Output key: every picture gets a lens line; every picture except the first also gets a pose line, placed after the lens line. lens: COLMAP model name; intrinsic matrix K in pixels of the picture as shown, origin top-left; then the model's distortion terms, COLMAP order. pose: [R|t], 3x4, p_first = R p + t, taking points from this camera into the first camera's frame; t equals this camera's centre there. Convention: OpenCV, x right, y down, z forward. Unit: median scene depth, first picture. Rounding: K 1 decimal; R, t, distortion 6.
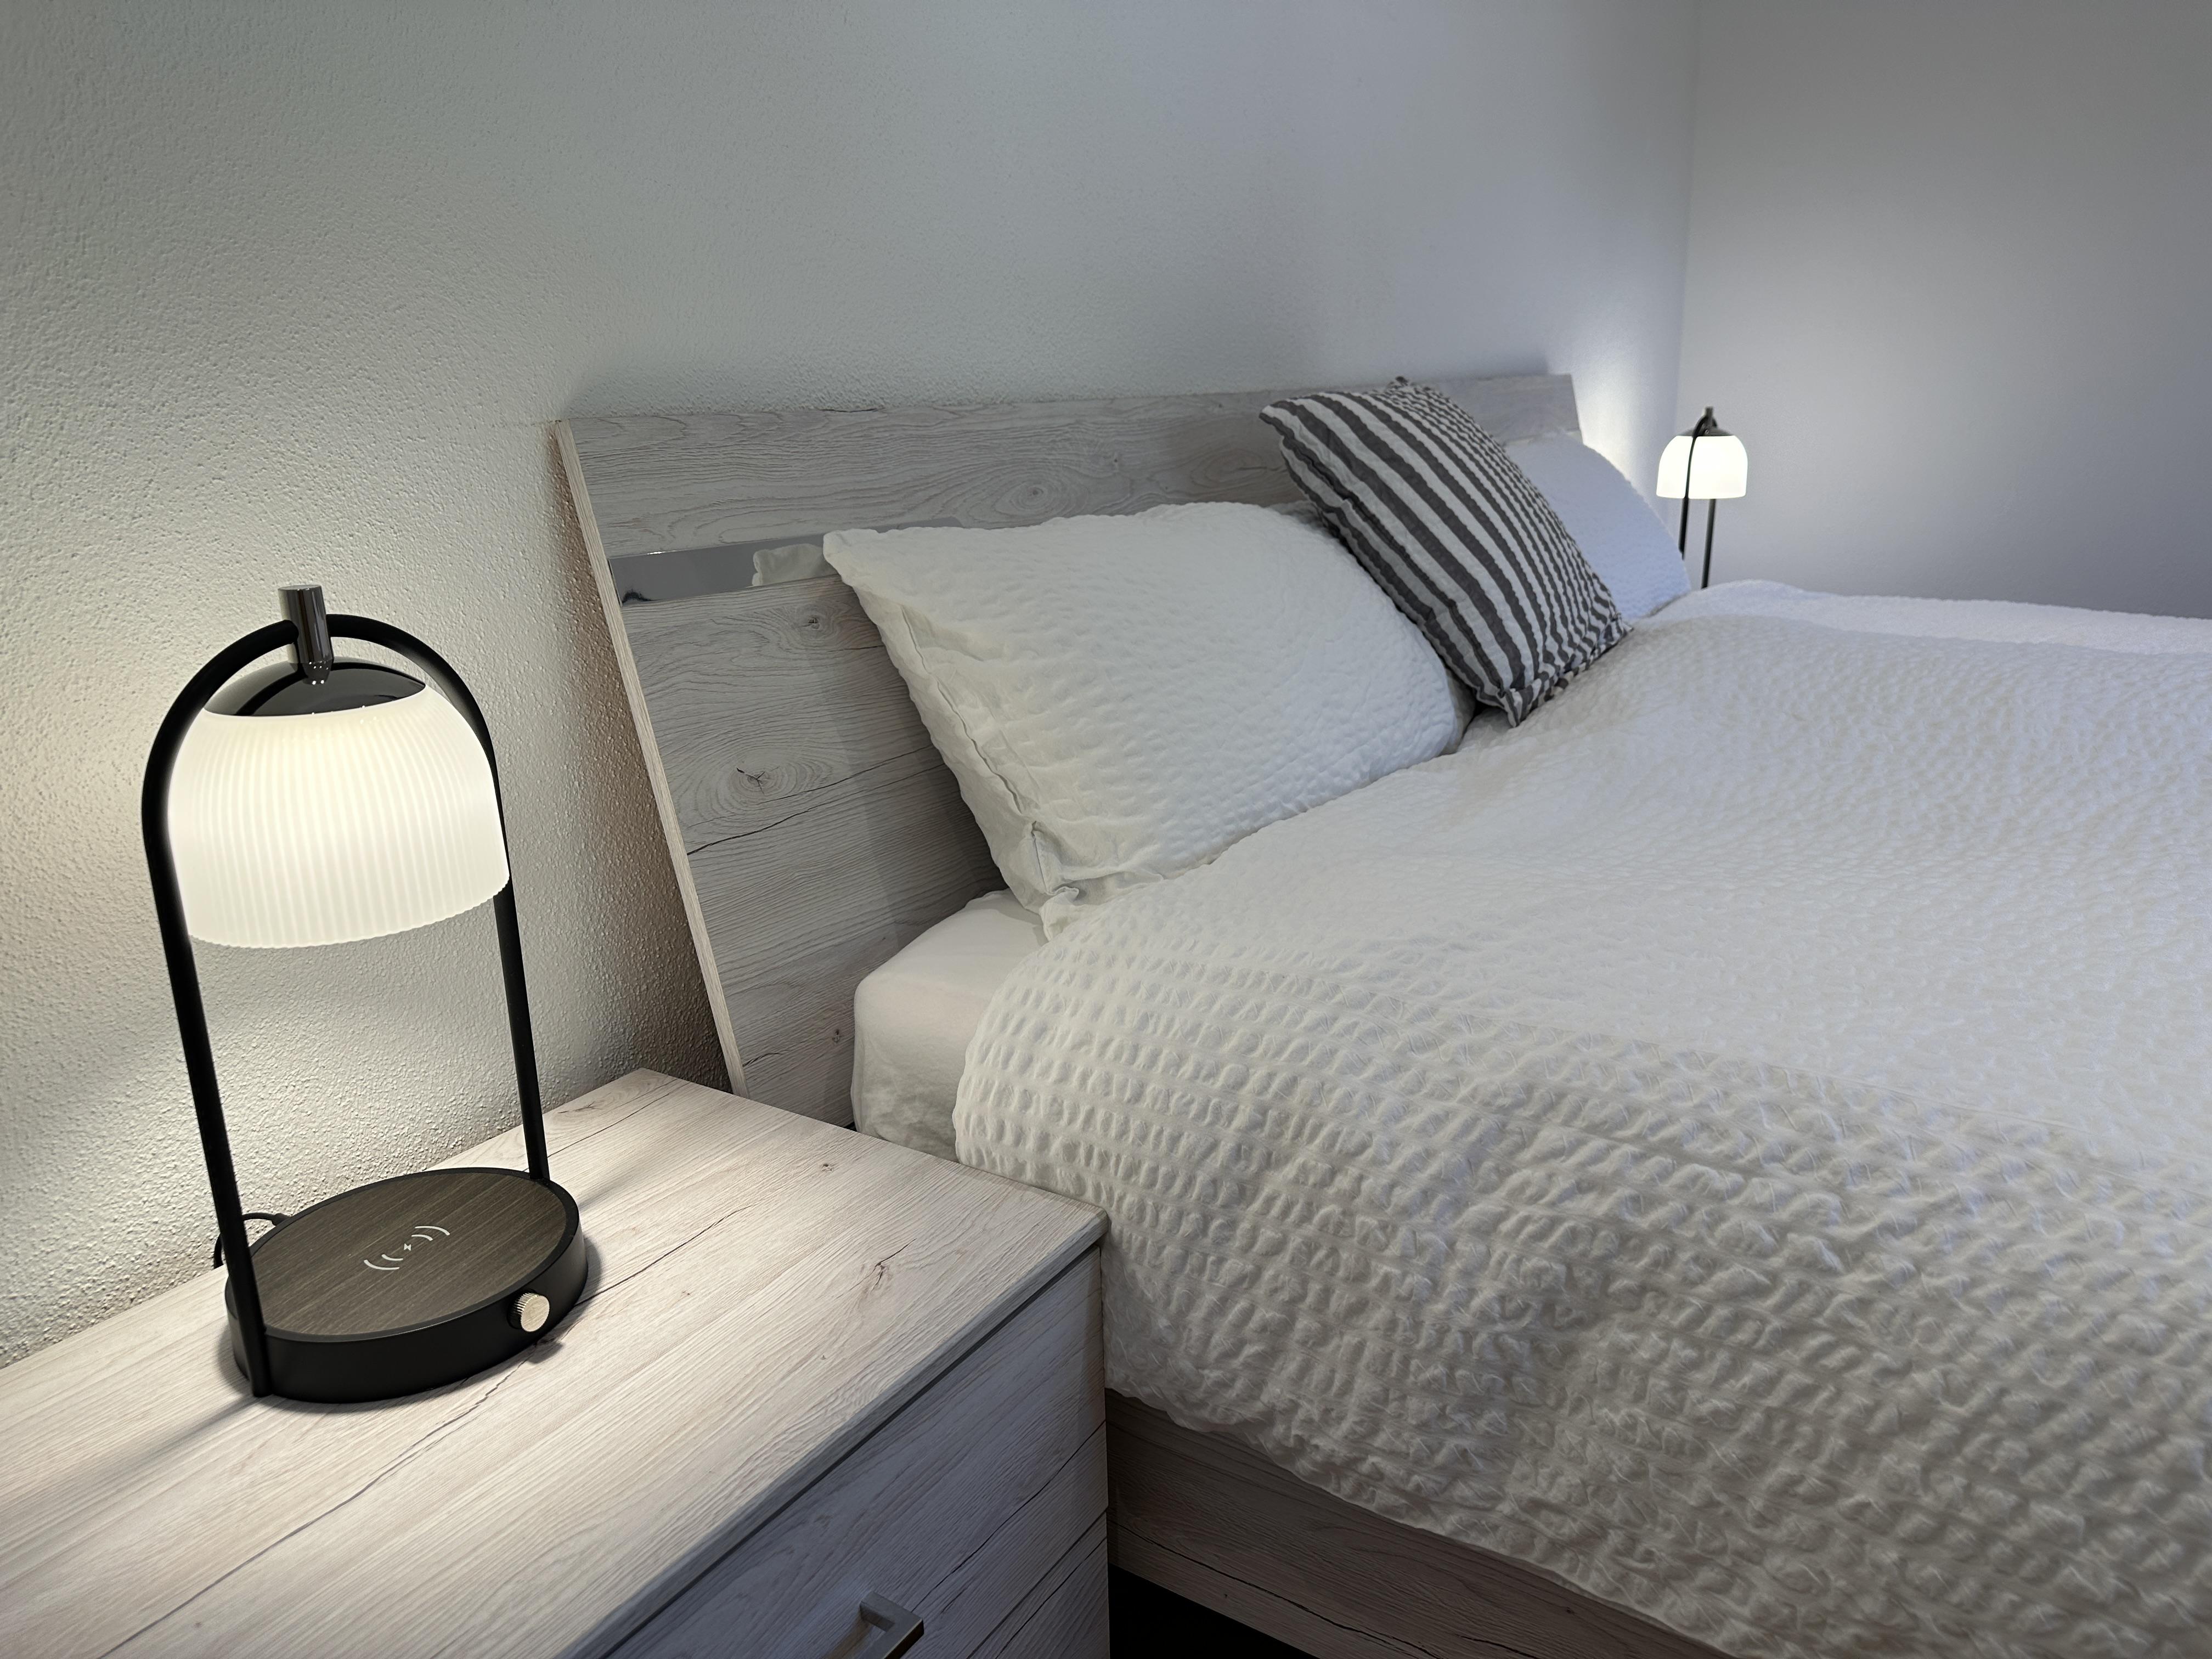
lens RADIAL K [[1586.8, 0, 1068.6], [0, 1586.8, 832.0], [0, 0, 1]] dist [0.007813, -0.044024]
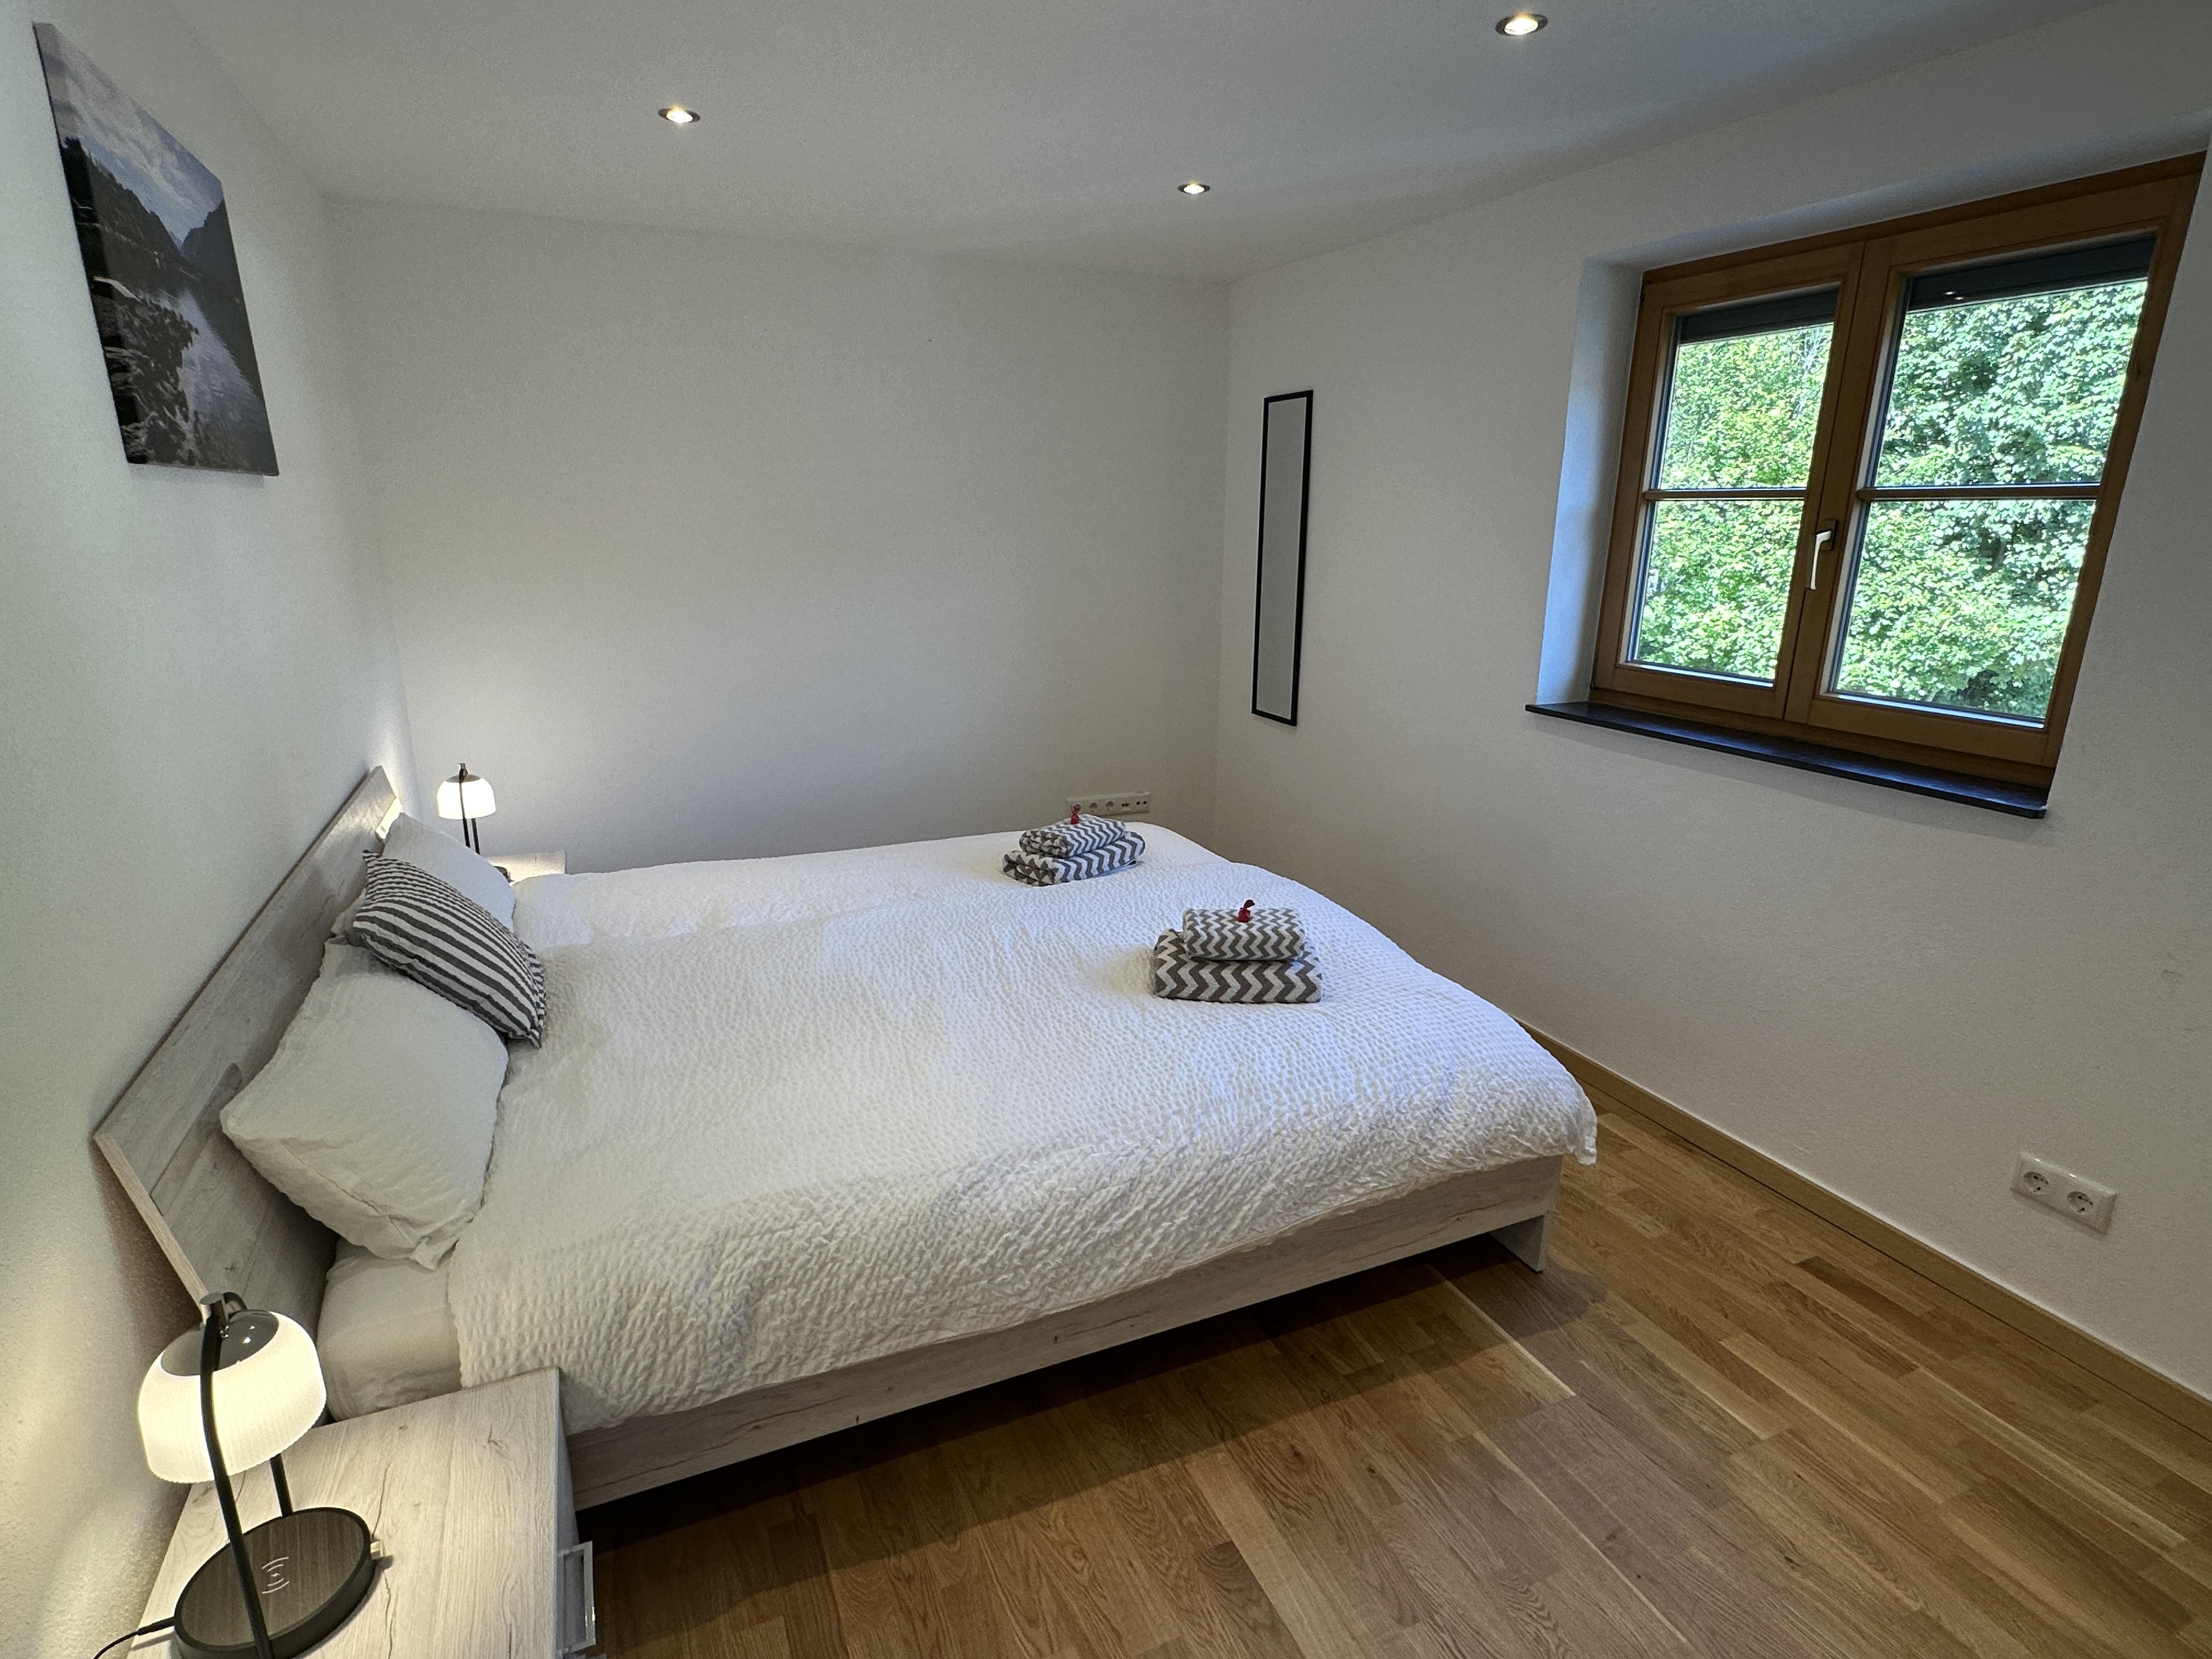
lens RADIAL K [[1137.7, 0, 1106.0], [0, 1137.7, 829.5], [0, 0, 1]] dist [0.003092, 0.000689]
pose [[0.513848, -0.198792, 0.834531, -0.903259], [0.201537, 0.973530, 0.107810, -0.618102], [-0.833872, 0.112791, 0.540310, -0.764657]]
